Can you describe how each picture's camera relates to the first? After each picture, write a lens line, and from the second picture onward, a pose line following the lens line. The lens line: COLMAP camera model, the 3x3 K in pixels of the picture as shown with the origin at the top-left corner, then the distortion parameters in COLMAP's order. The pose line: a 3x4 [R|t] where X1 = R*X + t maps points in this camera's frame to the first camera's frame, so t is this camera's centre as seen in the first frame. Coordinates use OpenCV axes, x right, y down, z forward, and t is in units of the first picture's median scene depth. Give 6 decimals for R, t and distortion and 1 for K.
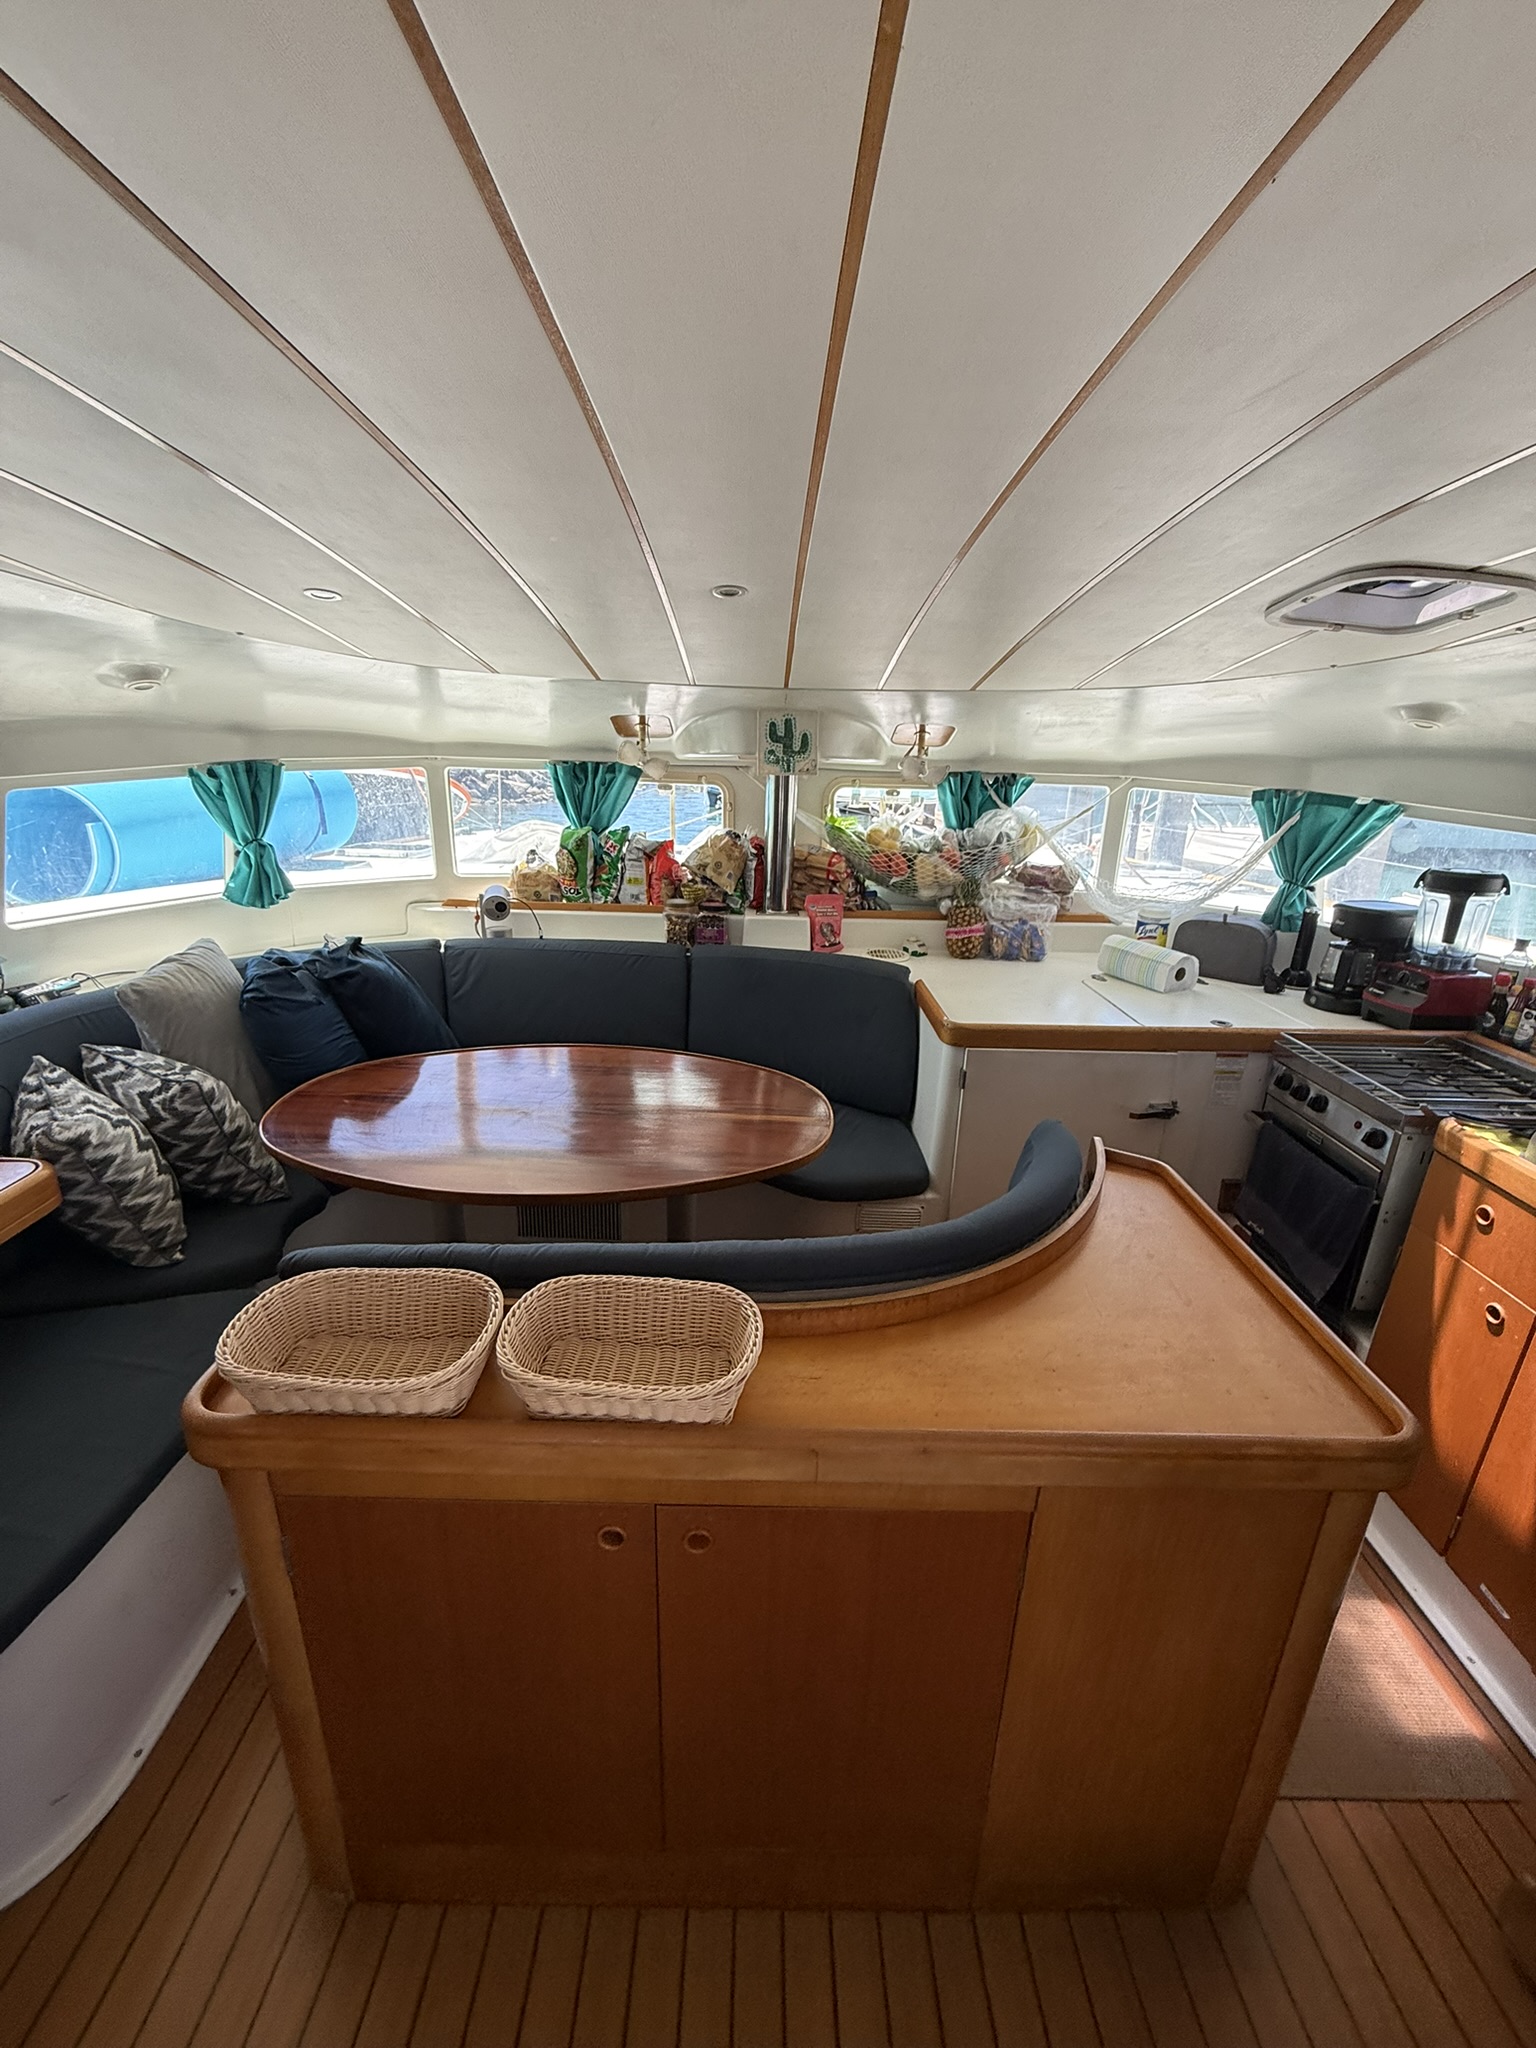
lens RADIAL K [[817.5, 0, 772.0], [0, 817.5, 1022.7], [0, 0, 1]] dist [-0.000426, -0.000421]
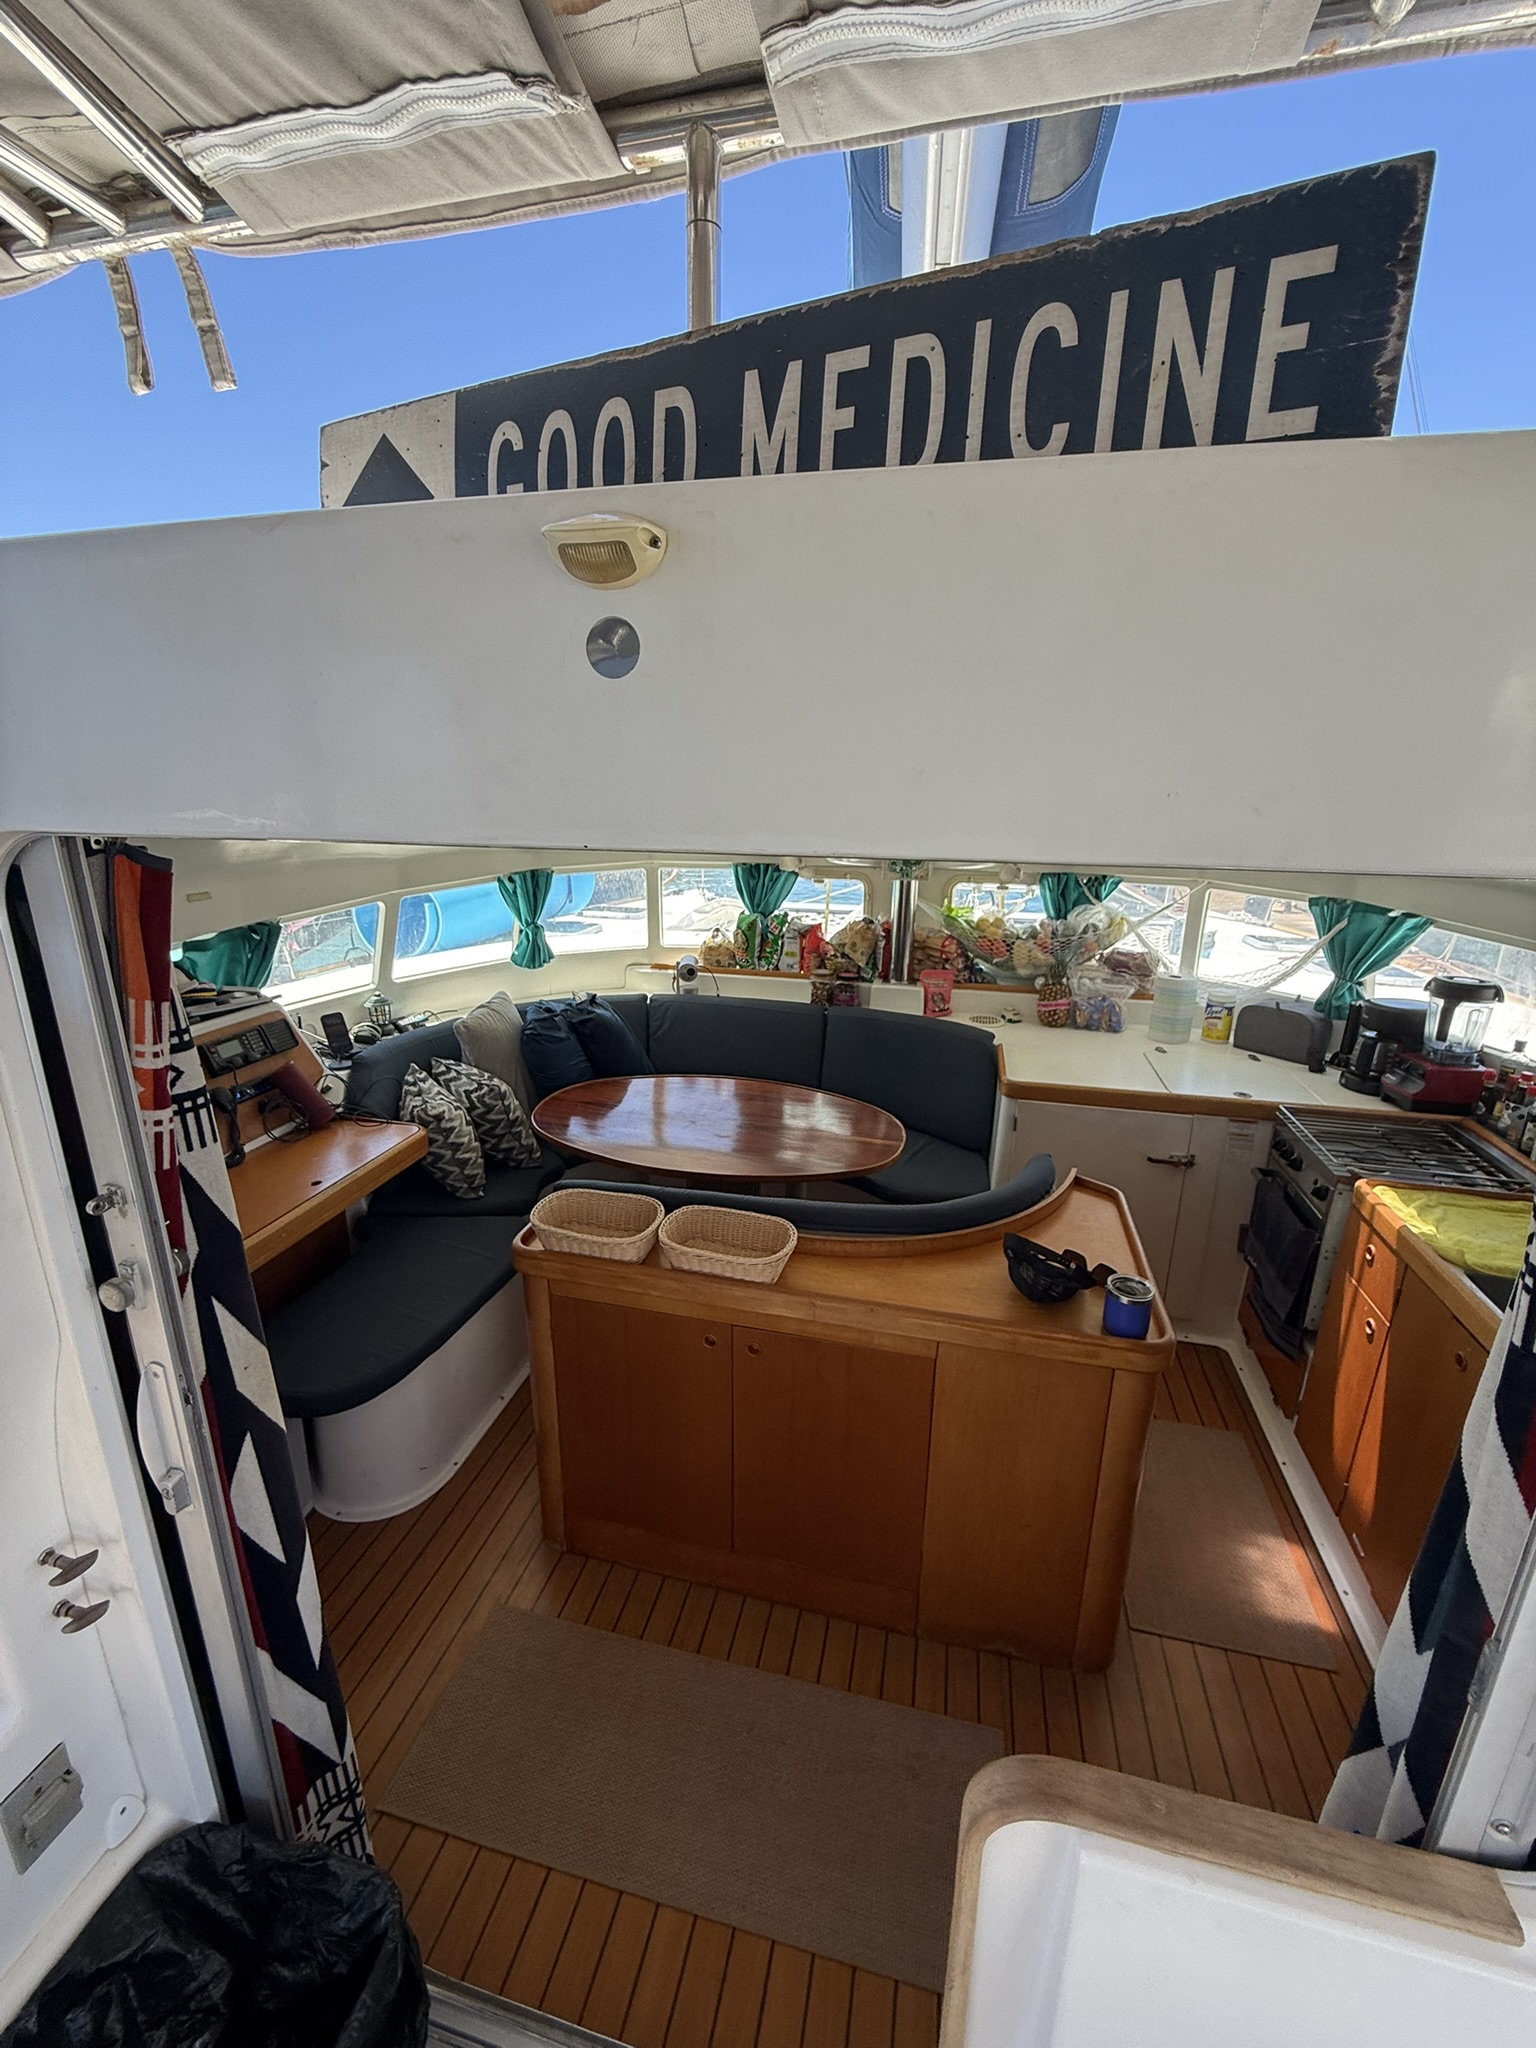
lens RADIAL K [[817.5, 0, 767.3], [0, 817.5, 1026.0], [0, 0, 1]] dist [-0.000426, -0.000421]
pose [[0.970576, 0.050645, -0.235409, 0.123603], [-0.060258, 0.997610, -0.033818, -0.015313], [0.233134, 0.047008, 0.971308, -0.303558]]
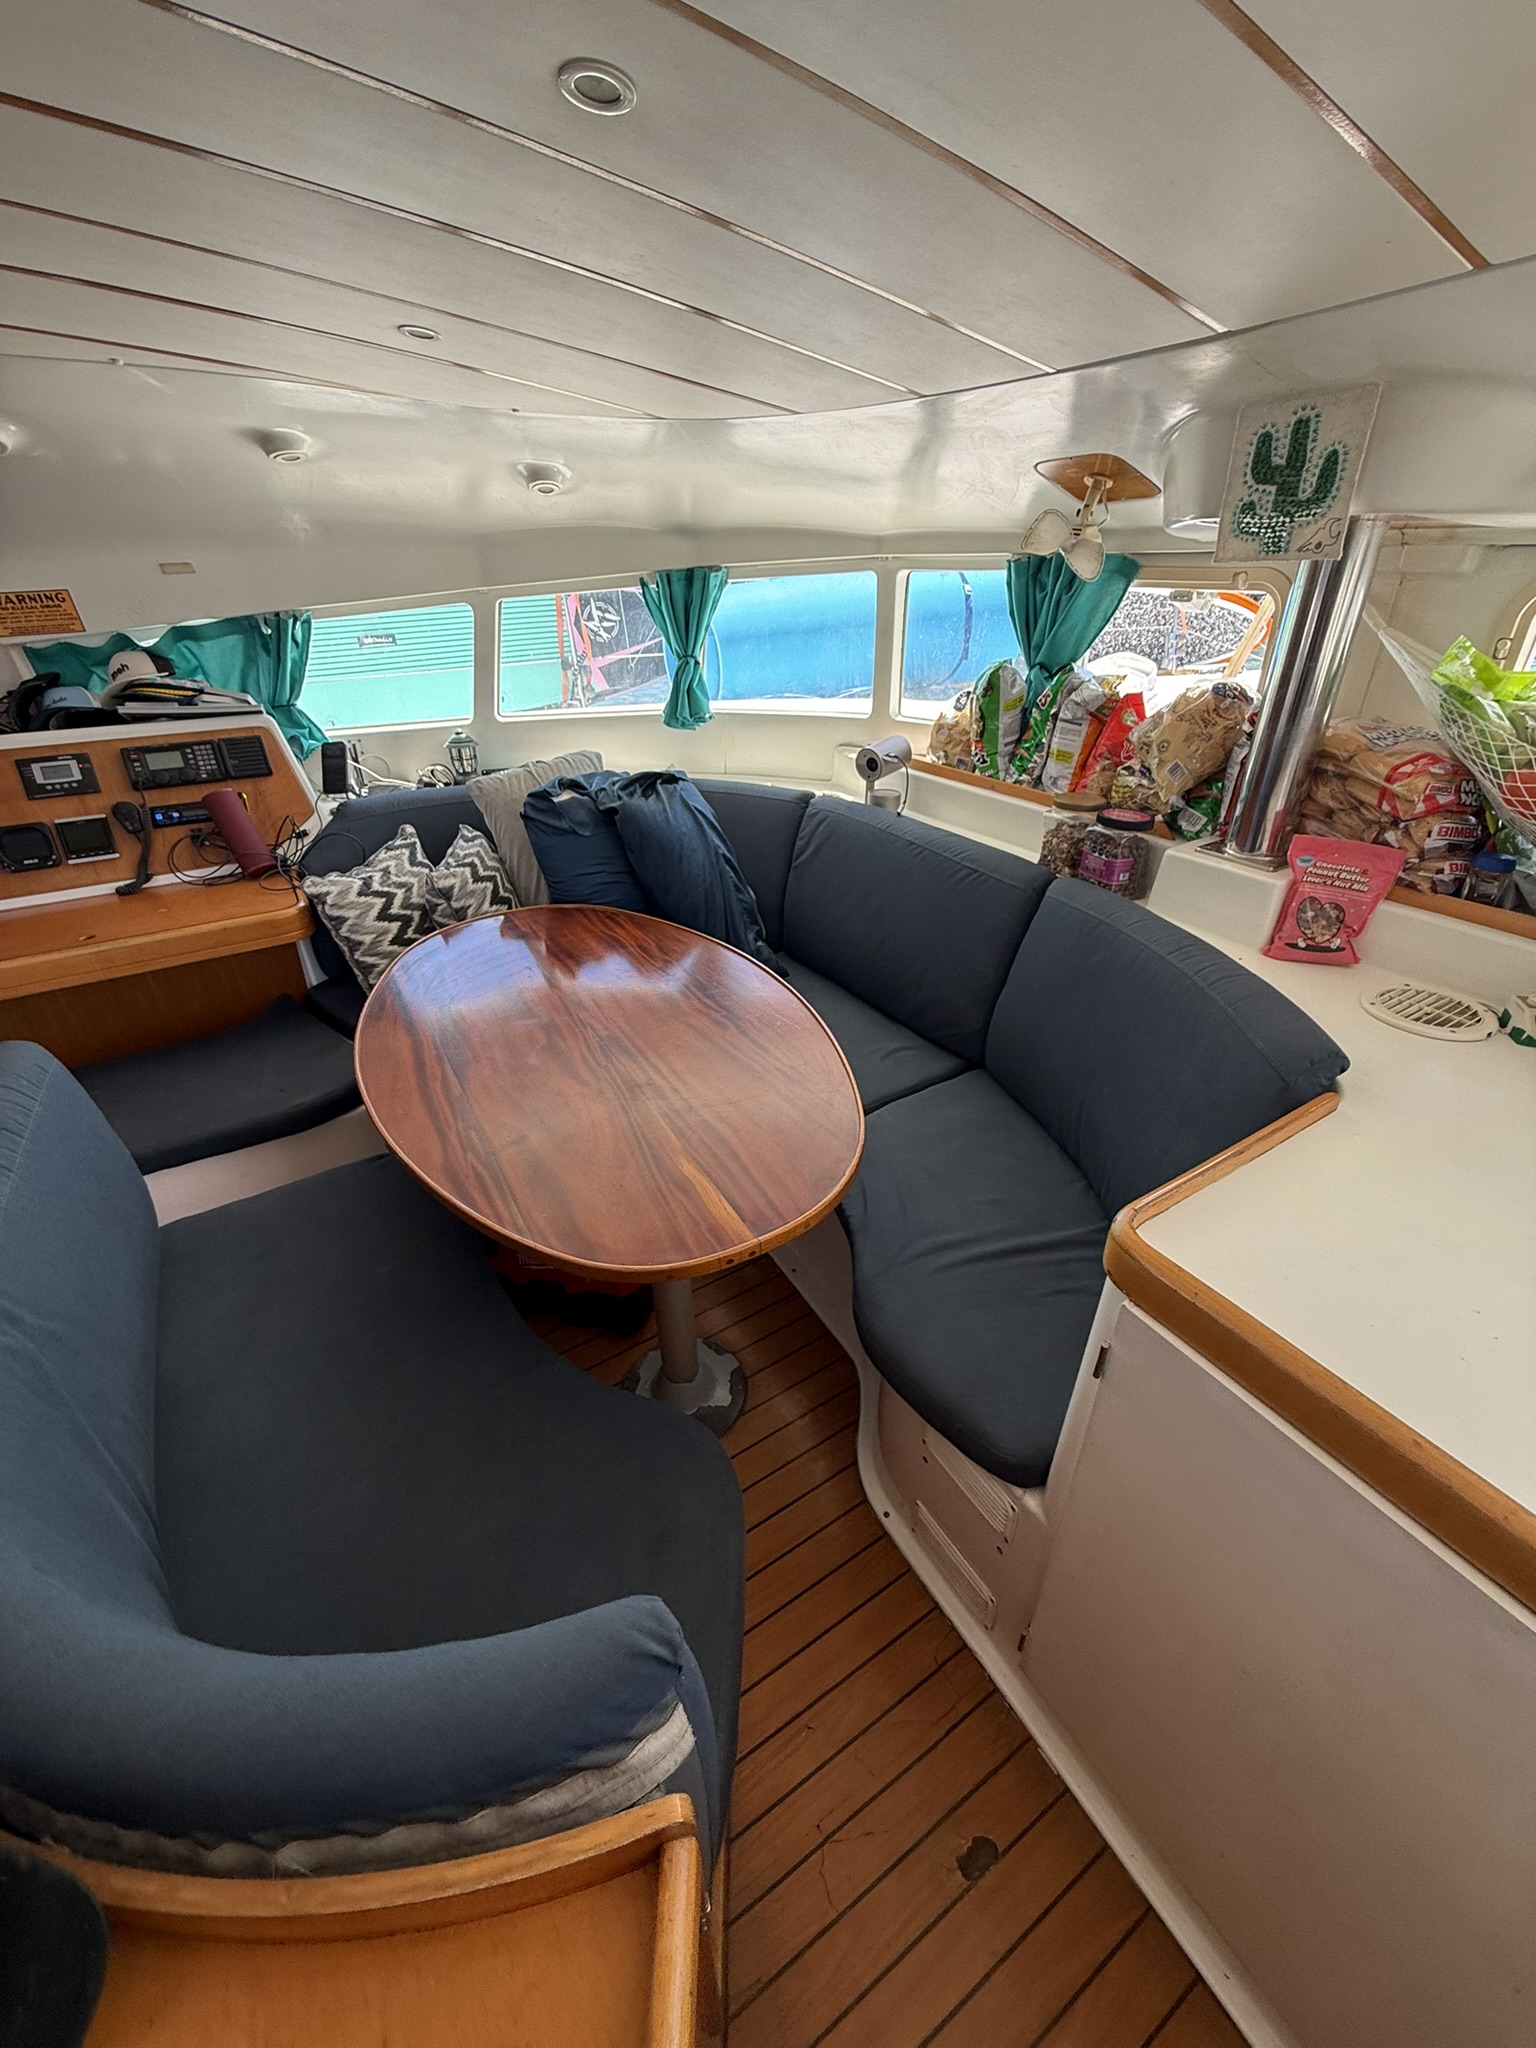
lens RADIAL K [[817.5, 0, 762.9], [0, 817.5, 1026.0], [0, 0, 1]] dist [-0.000426, -0.000421]
pose [[0.515307, 0.390678, -0.762777, 0.323925], [-0.244083, 0.920092, 0.306357, -0.135733], [0.821512, 0.028313, 0.569487, 0.519219]]
